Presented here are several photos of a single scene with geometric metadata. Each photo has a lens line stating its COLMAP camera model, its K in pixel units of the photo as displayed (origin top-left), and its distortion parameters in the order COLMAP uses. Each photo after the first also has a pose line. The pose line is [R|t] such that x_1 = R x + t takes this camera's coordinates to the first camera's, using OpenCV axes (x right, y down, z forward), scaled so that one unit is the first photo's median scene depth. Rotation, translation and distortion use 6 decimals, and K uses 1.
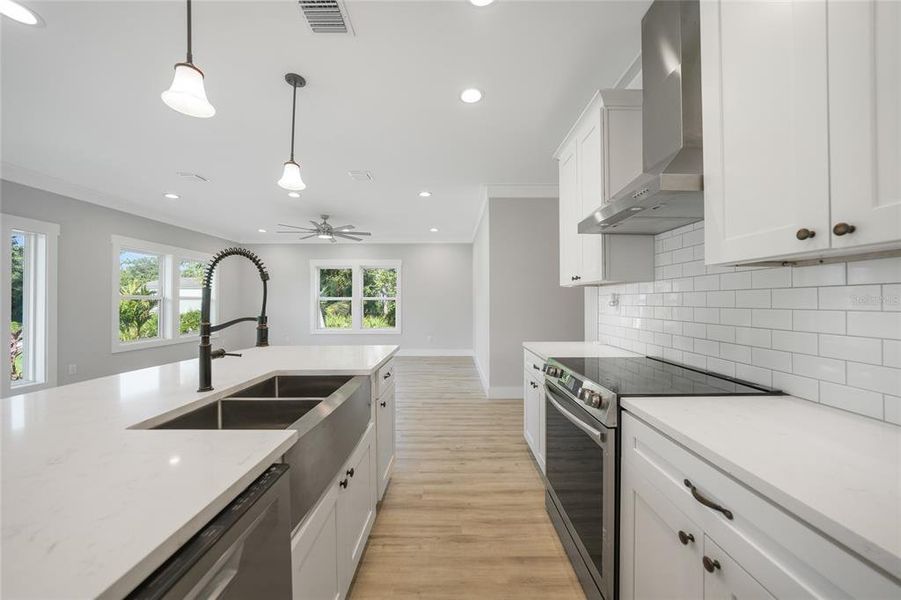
lens RADIAL K [[312.0, 0, 451.9], [0, 312.0, 304.5], [0, 0, 1]] dist [-0.013472, 0.000463]
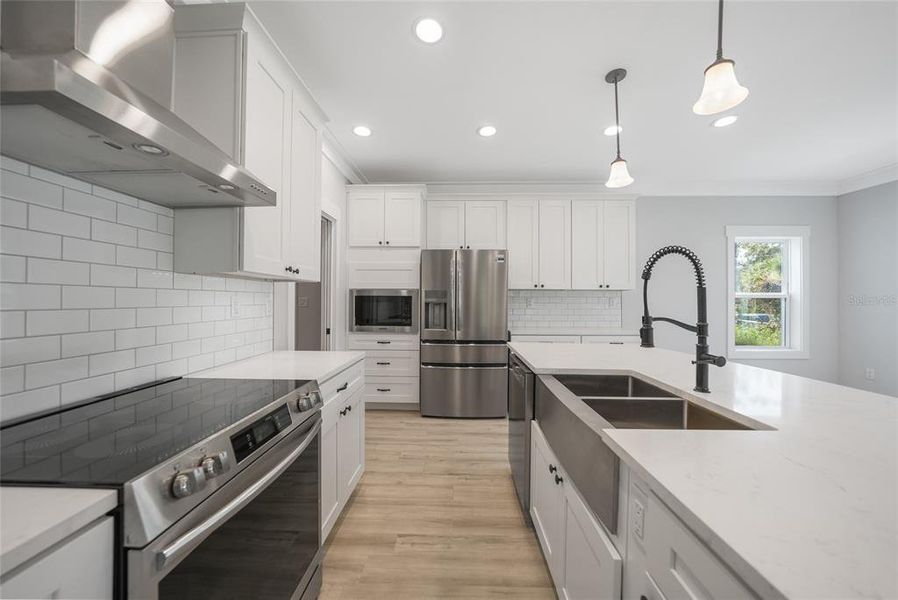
lens RADIAL K [[312.4, 0, 450.6], [0, 312.4, 297.7], [0, 0, 1]] dist [-0.016725, 0.000061]
pose [[-0.999304, 0.000457, 0.037312, -0.028927], [0.000258, 0.999986, -0.005346, -0.013371], [-0.037314, -0.005332, -0.999289, 1.925457]]
